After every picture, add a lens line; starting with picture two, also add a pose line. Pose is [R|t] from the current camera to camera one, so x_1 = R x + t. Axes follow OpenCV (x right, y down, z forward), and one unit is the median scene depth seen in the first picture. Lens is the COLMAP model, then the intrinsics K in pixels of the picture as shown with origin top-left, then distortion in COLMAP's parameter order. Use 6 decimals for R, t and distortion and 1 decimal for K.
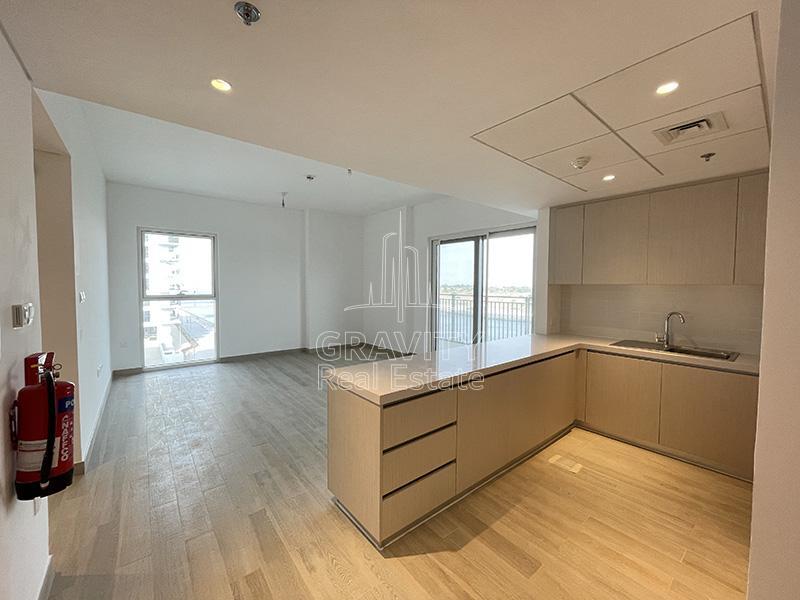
lens RADIAL K [[320.3, 0, 400.3], [0, 320.3, 299.7], [0, 0, 1]] dist [0.000849, -0.000408]
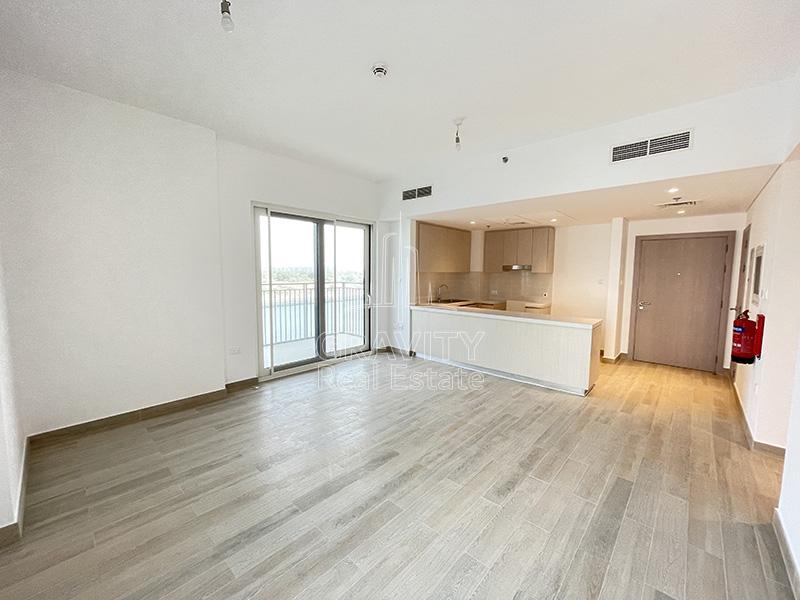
lens RADIAL K [[320.3, 0, 397.2], [0, 320.3, 295.8], [0, 0, 1]] dist [0.000849, -0.000408]
pose [[-0.140653, -0.088749, 0.986073, -0.749444], [0.033048, 0.994998, 0.094267, -0.059304], [-0.989507, 0.045846, -0.137016, 0.948389]]
